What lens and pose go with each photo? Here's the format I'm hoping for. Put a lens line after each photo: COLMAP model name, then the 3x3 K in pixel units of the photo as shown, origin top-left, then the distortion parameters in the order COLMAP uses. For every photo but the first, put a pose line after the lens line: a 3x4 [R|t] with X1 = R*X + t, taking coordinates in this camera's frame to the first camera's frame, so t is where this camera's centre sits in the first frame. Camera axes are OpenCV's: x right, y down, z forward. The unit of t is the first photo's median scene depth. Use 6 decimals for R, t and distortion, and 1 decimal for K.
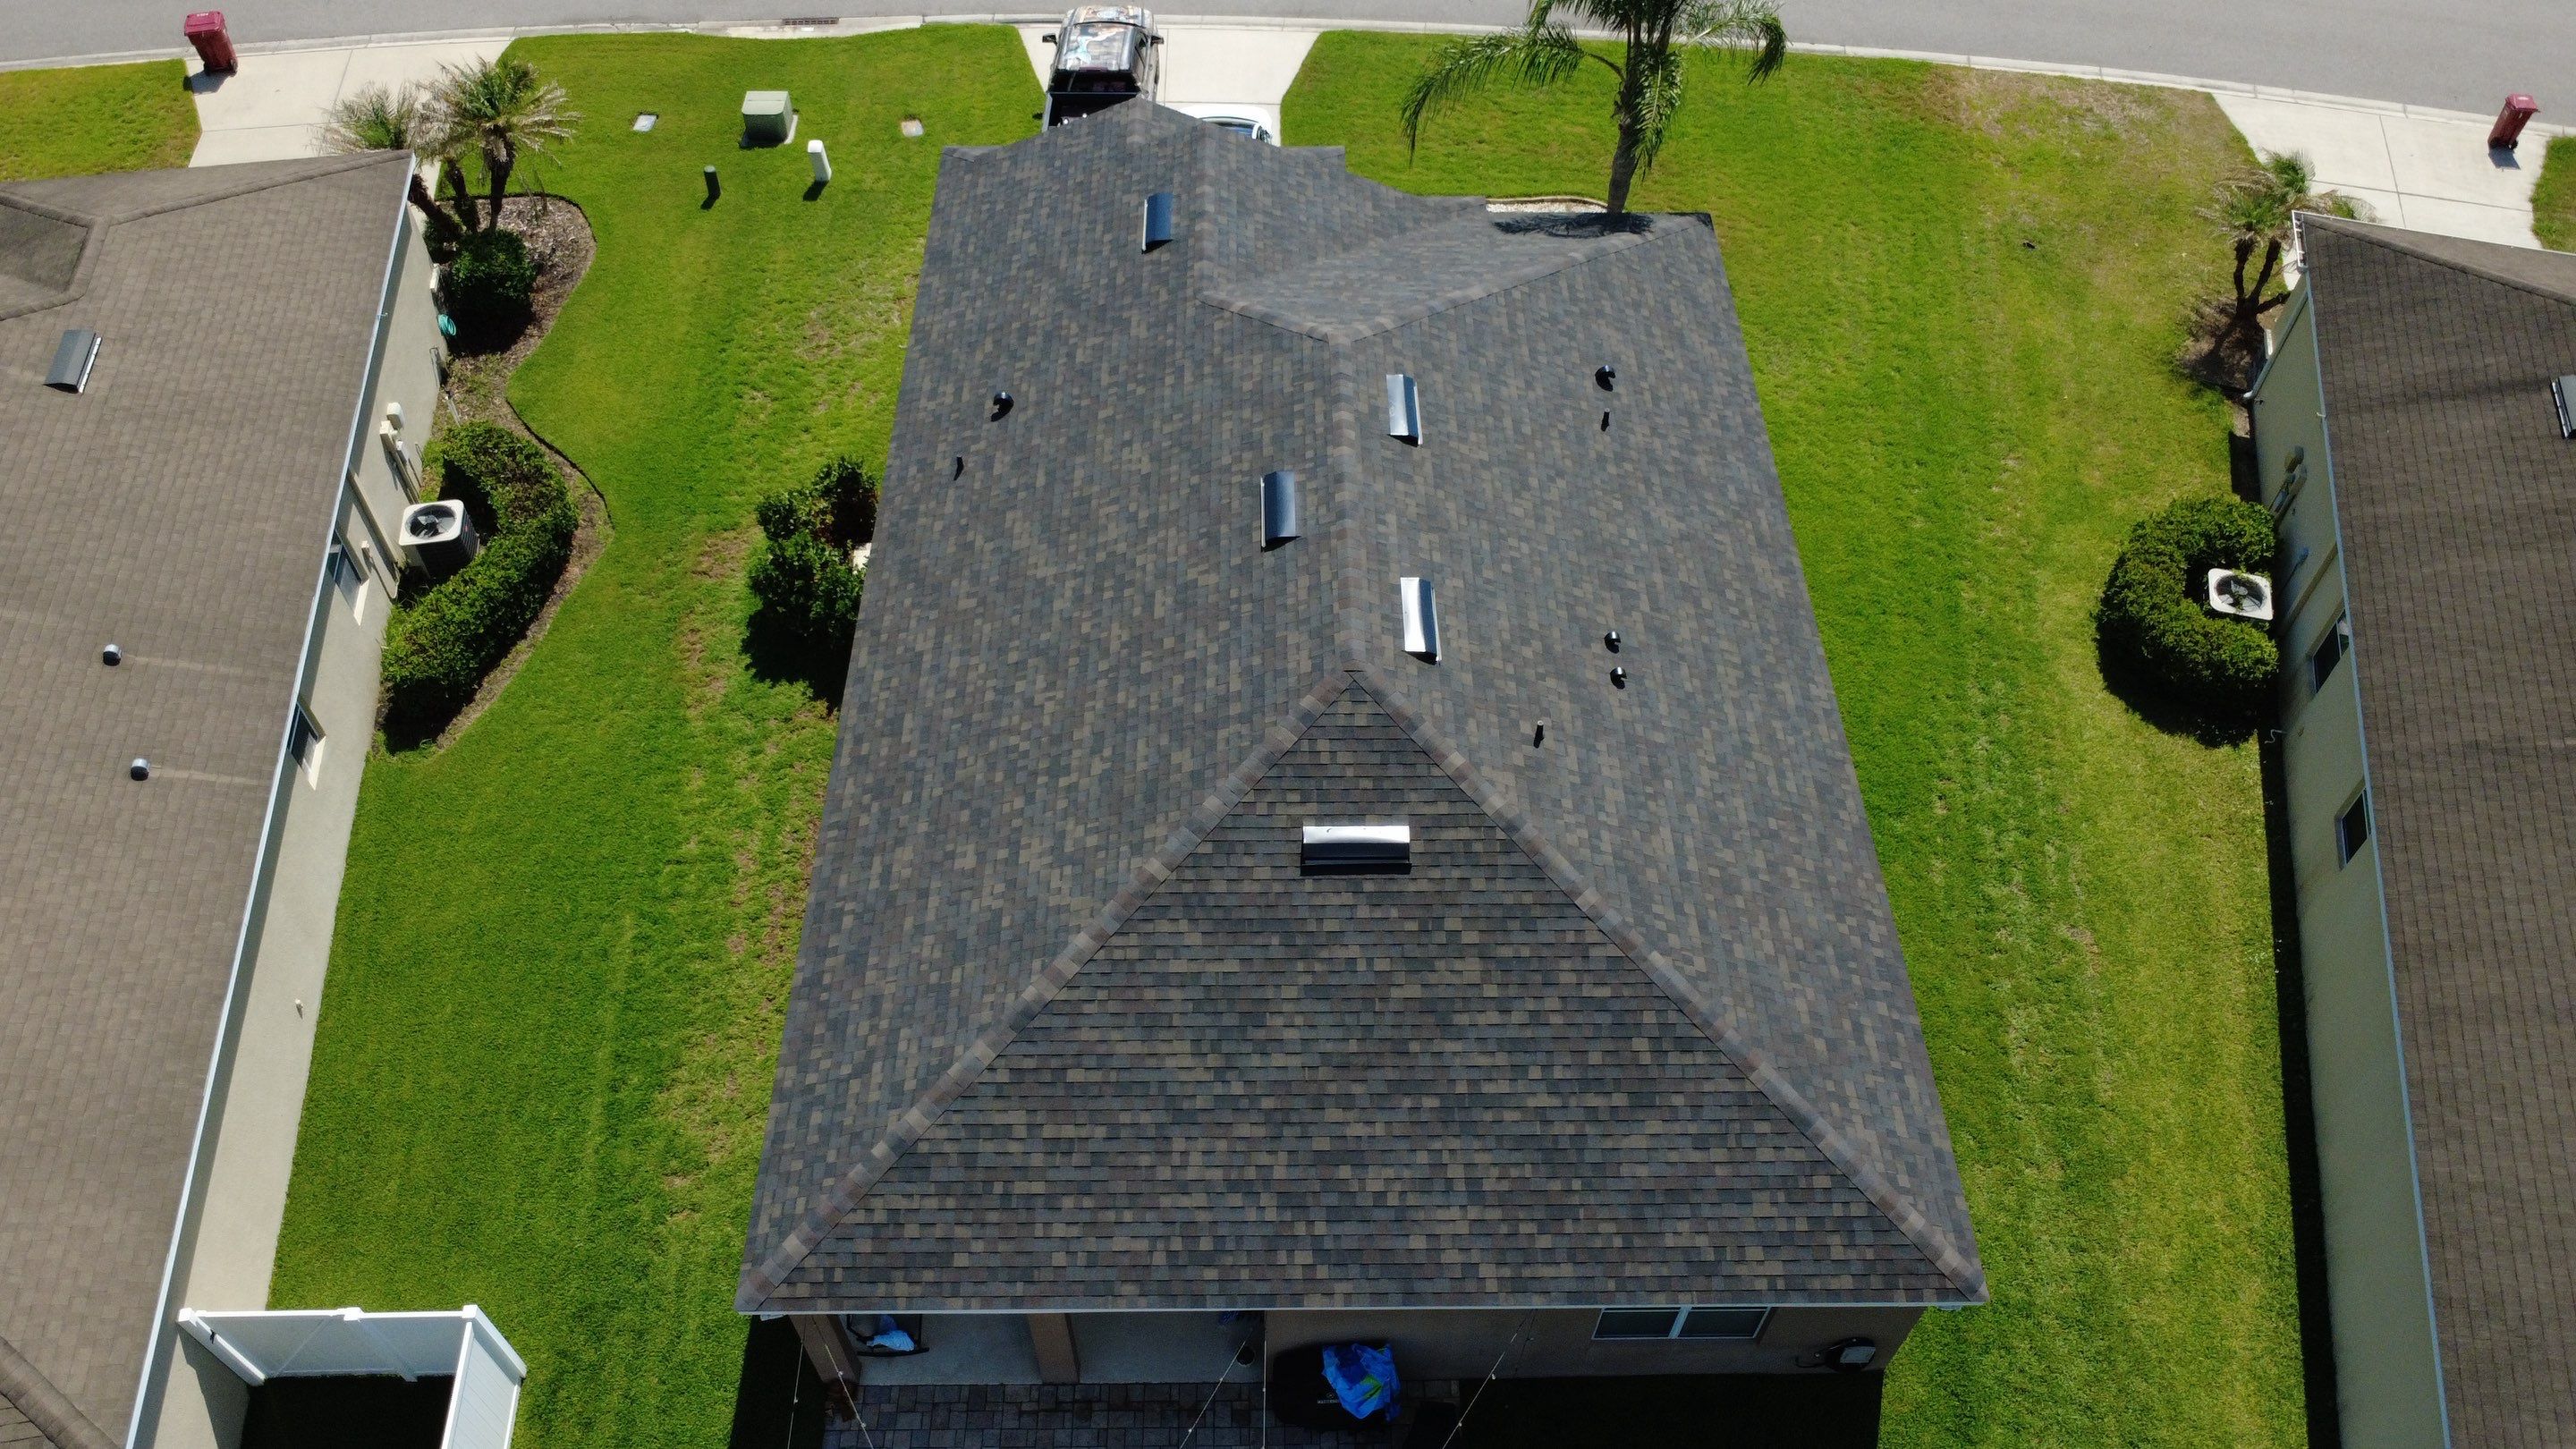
lens RADIAL K [[1881.7, 0, 1284.2], [0, 1881.7, 719.5], [0, 0, 1]] dist [-0.001552, 0.003131]
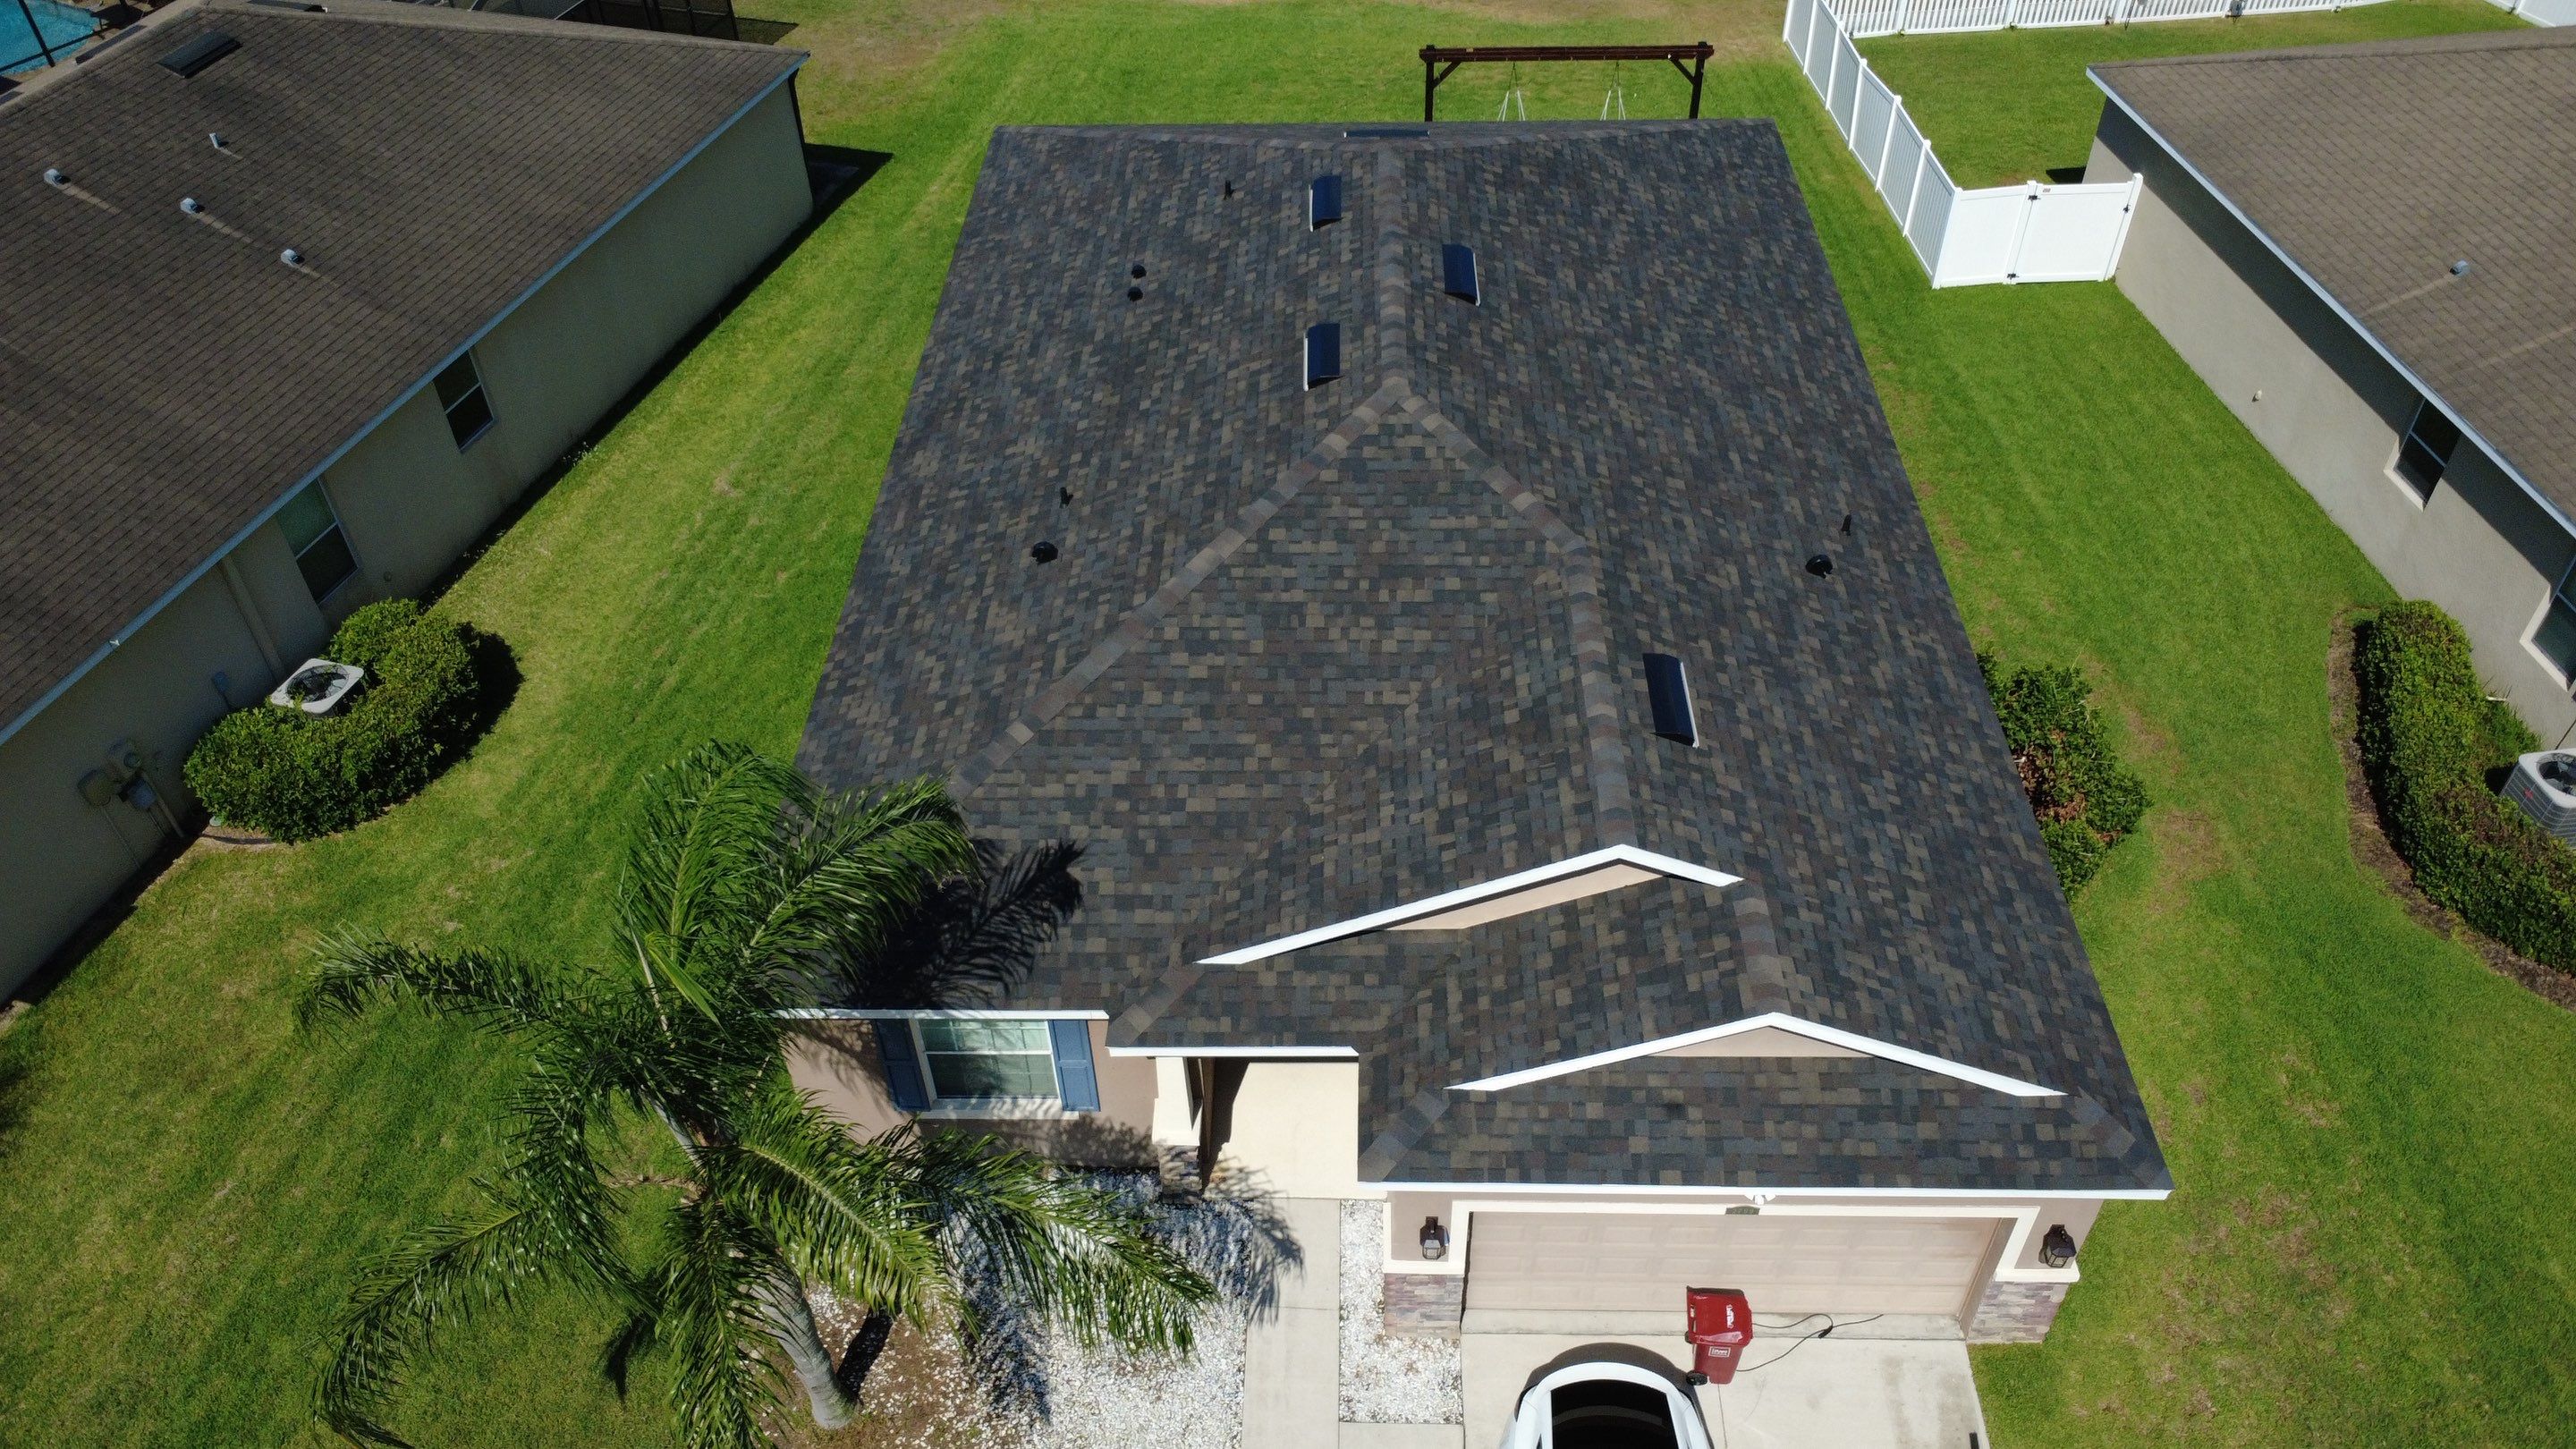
lens RADIAL K [[1881.7, 0, 1286.8], [0, 1881.7, 719.7], [0, 0, 1]] dist [-0.001552, 0.003131]
pose [[-0.999255, -0.015483, 0.035354, 0.049216], [0.036131, -0.053174, 0.997931, -1.114228], [-0.013571, 0.998465, 0.053694, 1.192742]]
